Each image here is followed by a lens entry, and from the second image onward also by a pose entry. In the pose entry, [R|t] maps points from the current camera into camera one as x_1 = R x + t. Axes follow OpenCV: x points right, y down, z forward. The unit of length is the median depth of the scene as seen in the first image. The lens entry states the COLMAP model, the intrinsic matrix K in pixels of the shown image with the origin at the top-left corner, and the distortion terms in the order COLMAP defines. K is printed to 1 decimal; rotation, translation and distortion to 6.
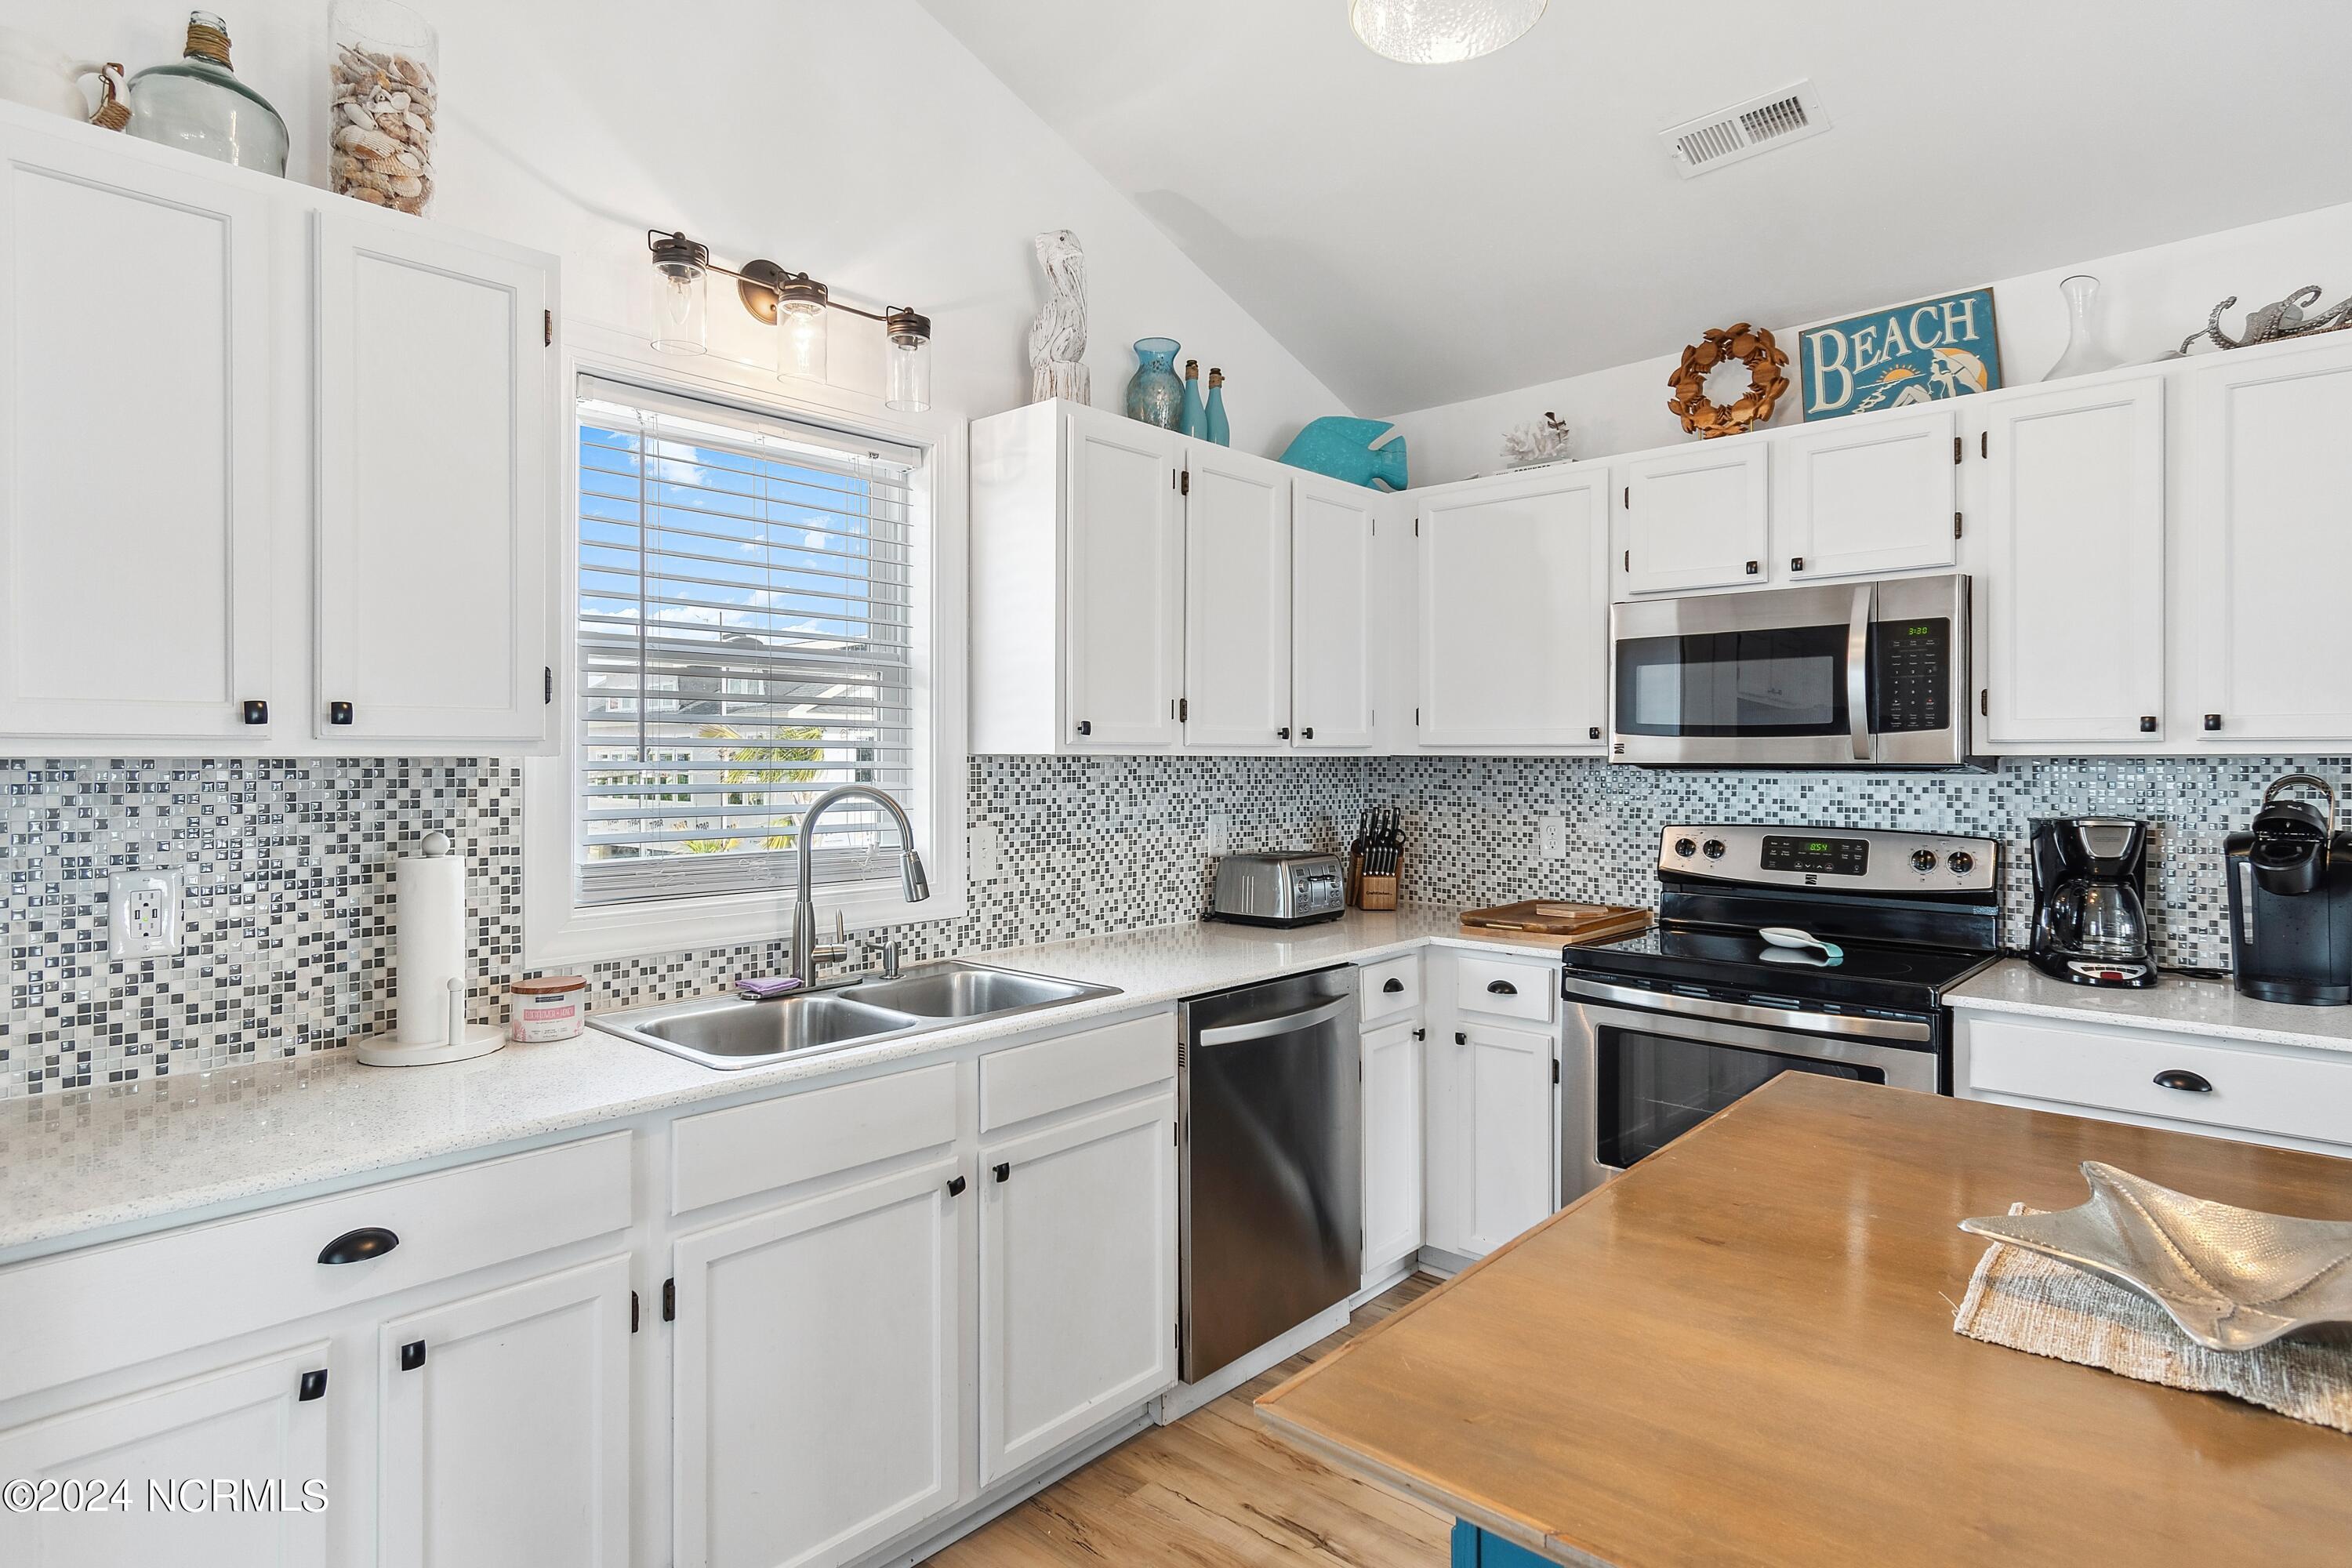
lens RADIAL K [[1232.5, 0, 1170.6], [0, 1232.5, 758.9], [0, 0, 1]] dist [0.000399, 0.000231]
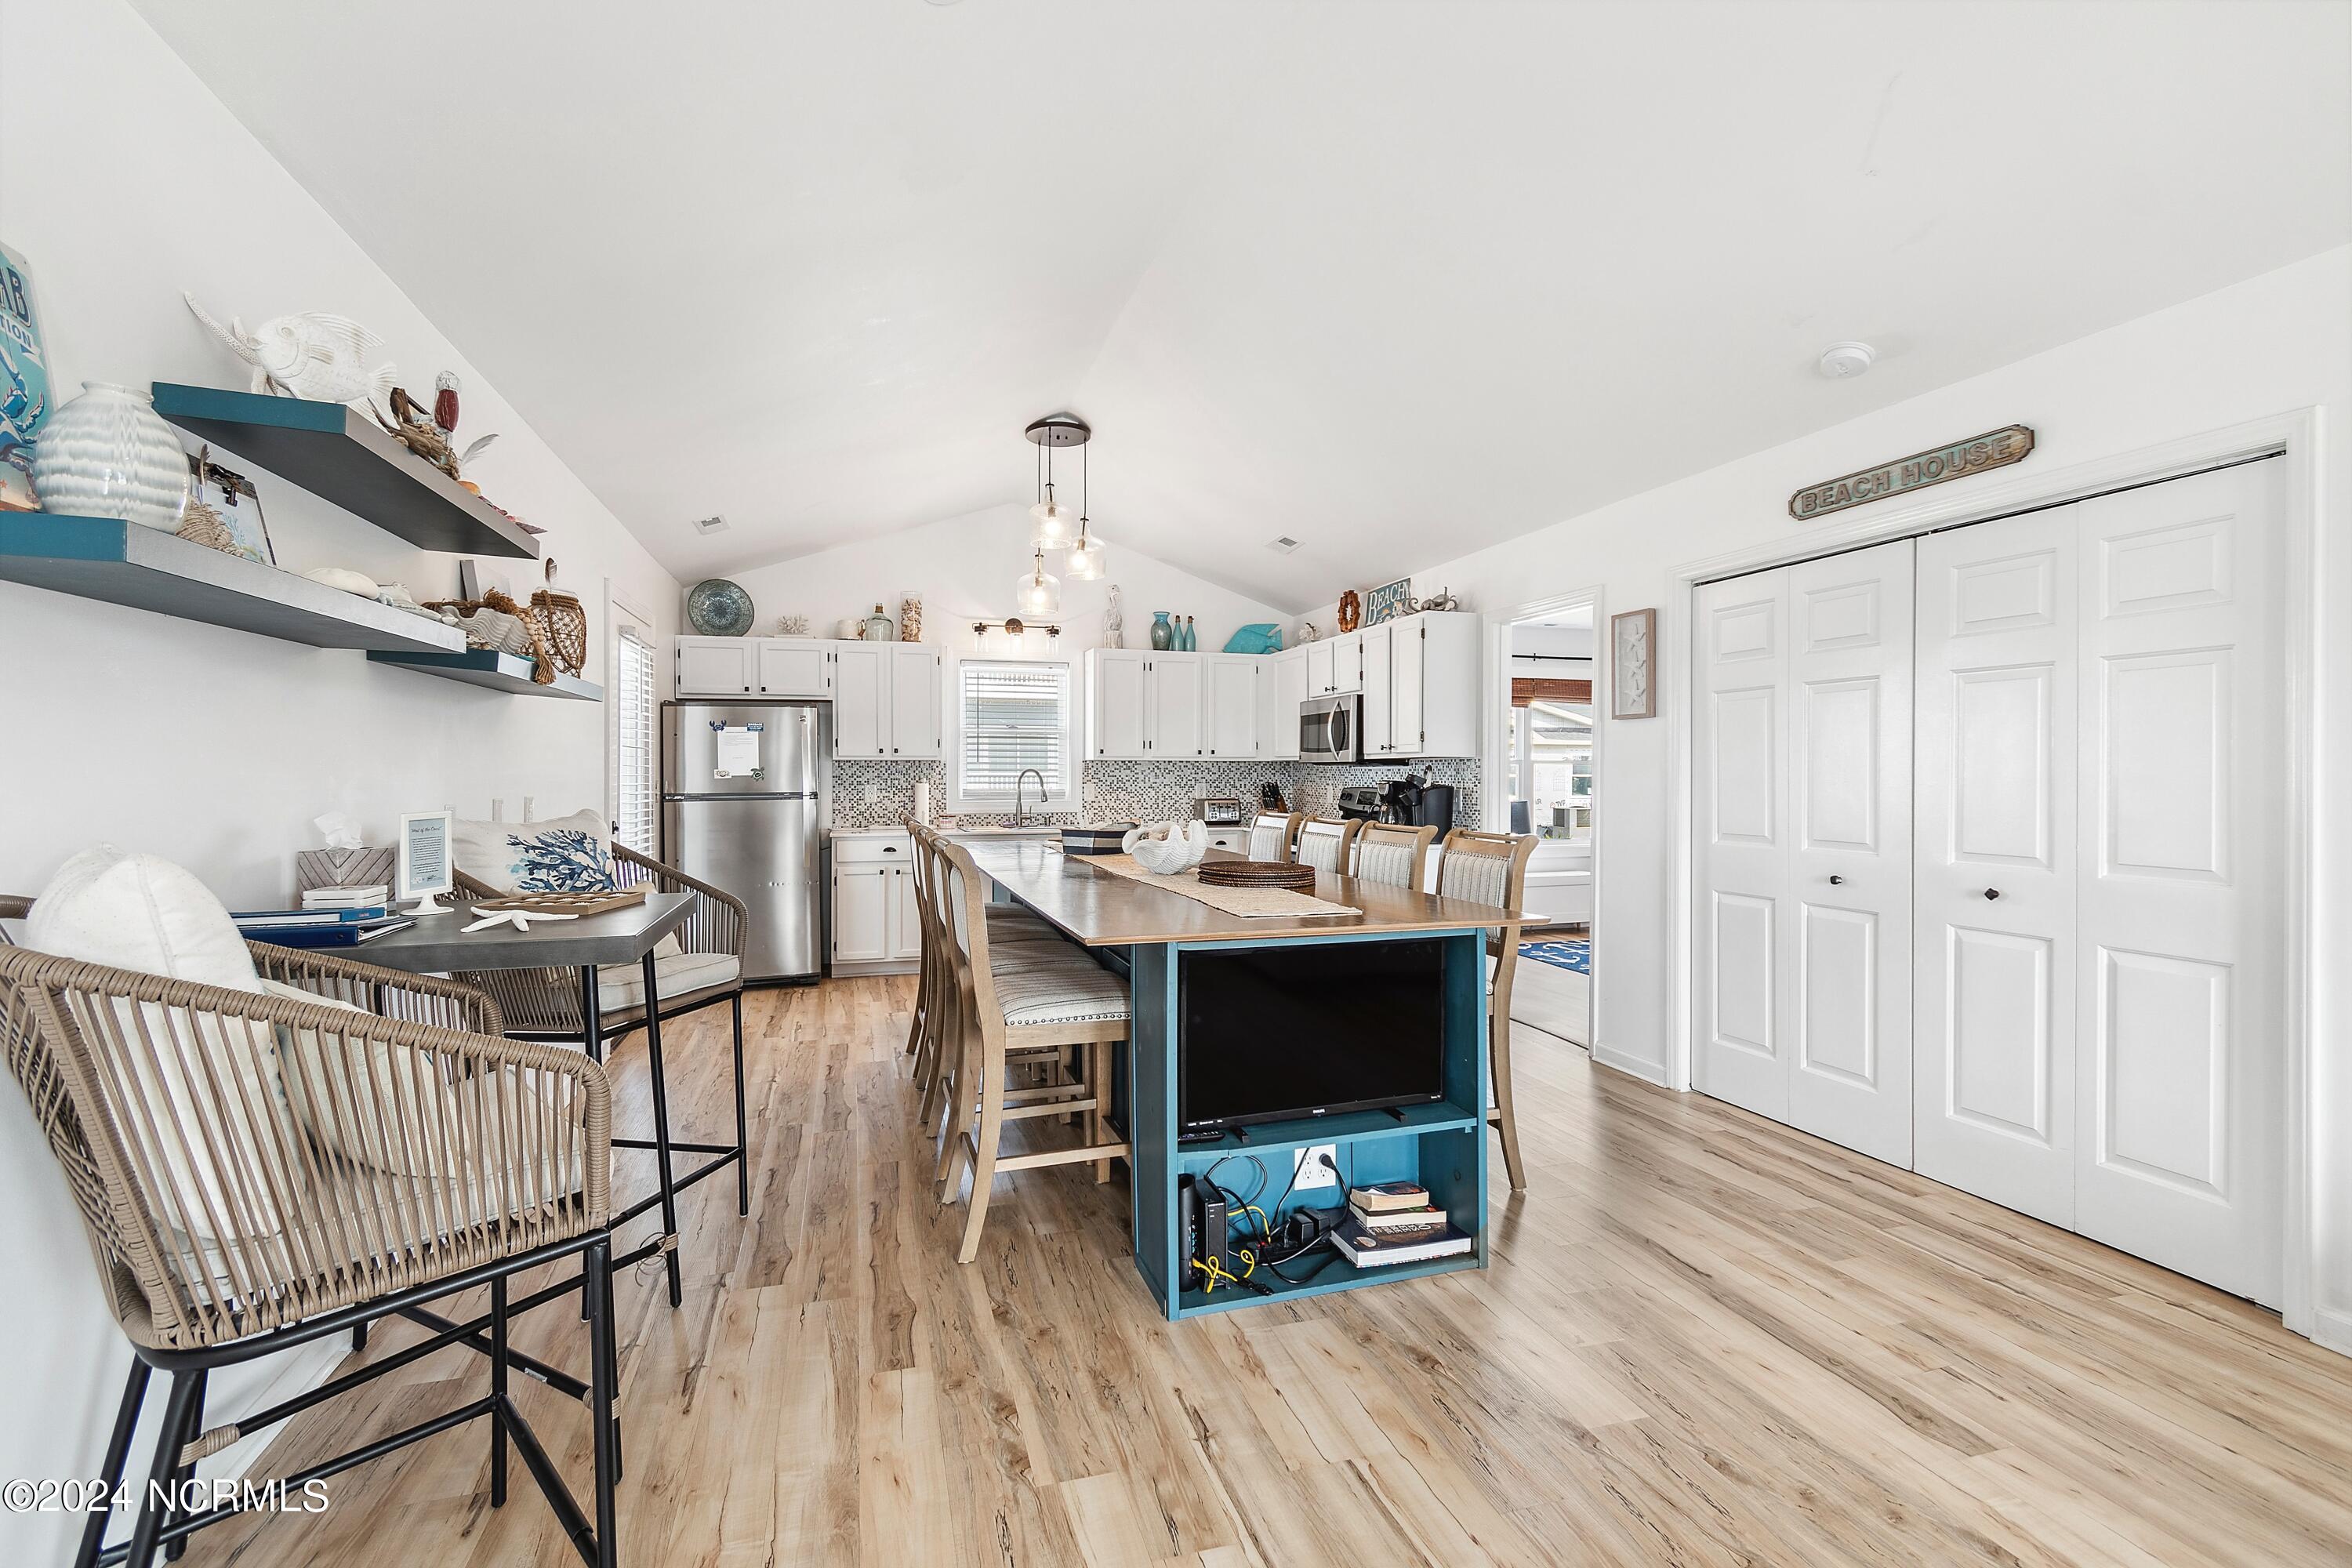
lens RADIAL K [[1038.9, 0, 1166.8], [0, 1038.9, 780.5], [0, 0, 1]] dist [0.009031, -0.000304]
pose [[0.859902, 0.005815, -0.510427, 1.323572], [-0.001891, 0.999965, 0.008206, 0.025359], [0.510456, -0.006091, 0.859882, -1.121748]]
